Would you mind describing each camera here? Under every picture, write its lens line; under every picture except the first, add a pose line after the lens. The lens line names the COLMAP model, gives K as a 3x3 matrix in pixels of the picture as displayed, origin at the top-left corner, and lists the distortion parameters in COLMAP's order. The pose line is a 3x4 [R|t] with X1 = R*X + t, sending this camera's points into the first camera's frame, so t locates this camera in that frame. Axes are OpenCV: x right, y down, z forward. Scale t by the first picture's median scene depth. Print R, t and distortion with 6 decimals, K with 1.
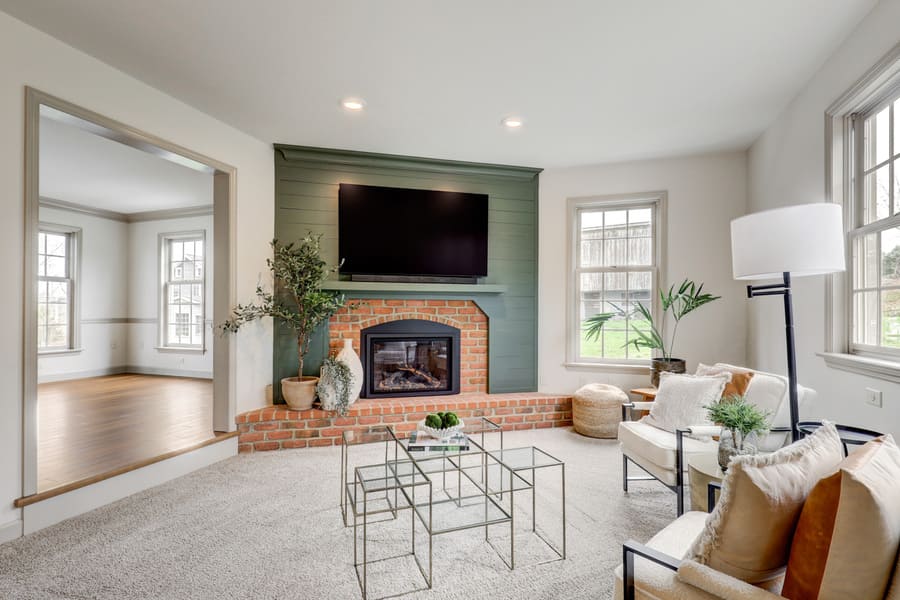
lens RADIAL K [[422.5, 0, 451.1], [0, 422.5, 305.7], [0, 0, 1]] dist [-0.000130, -0.000025]
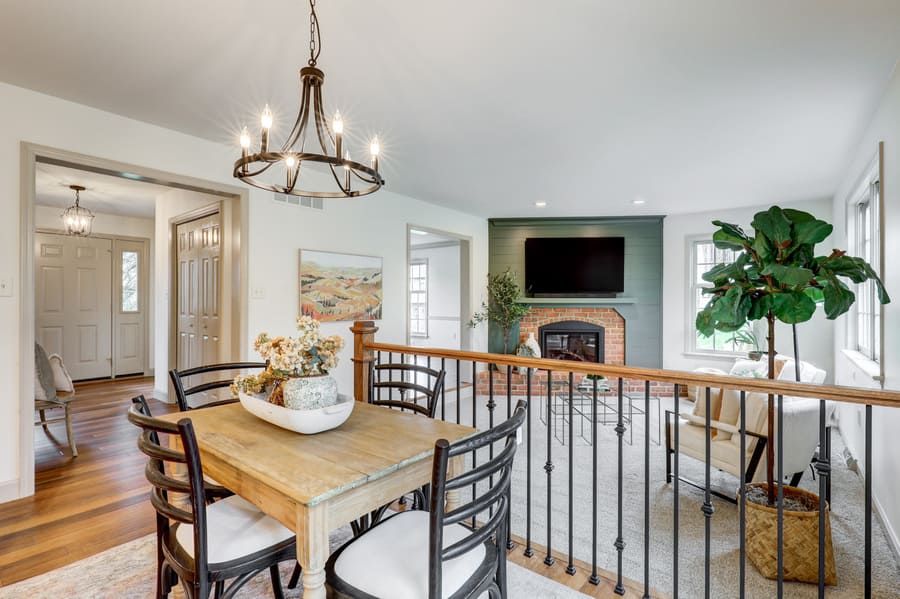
lens RADIAL K [[422.5, 0, 451.1], [0, 422.5, 305.2], [0, 0, 1]] dist [-0.000130, -0.000025]
pose [[0.948406, -0.001259, -0.317056, -0.020172], [0.008929, 0.999702, 0.022739, -0.064753], [0.316933, -0.024397, 0.948134, -0.619063]]
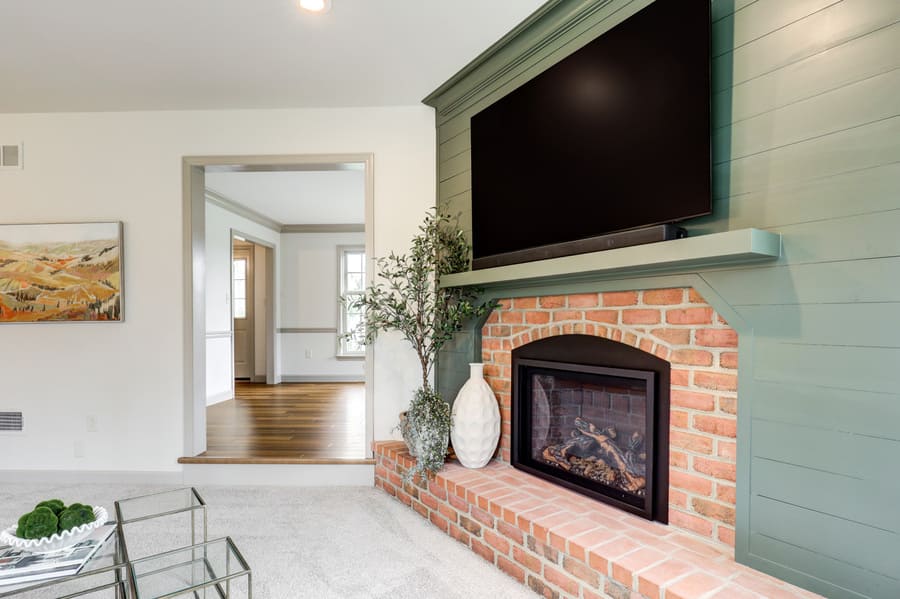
lens RADIAL K [[494.3, 0, 447.8], [0, 494.3, 329.3], [0, 0, 1]] dist [-0.002530, -0.000625]
pose [[0.306941, 0.012400, -0.951648, 0.413315], [0.026216, 0.999426, 0.021478, 0.010672], [0.951367, -0.031540, 0.306440, 0.703374]]
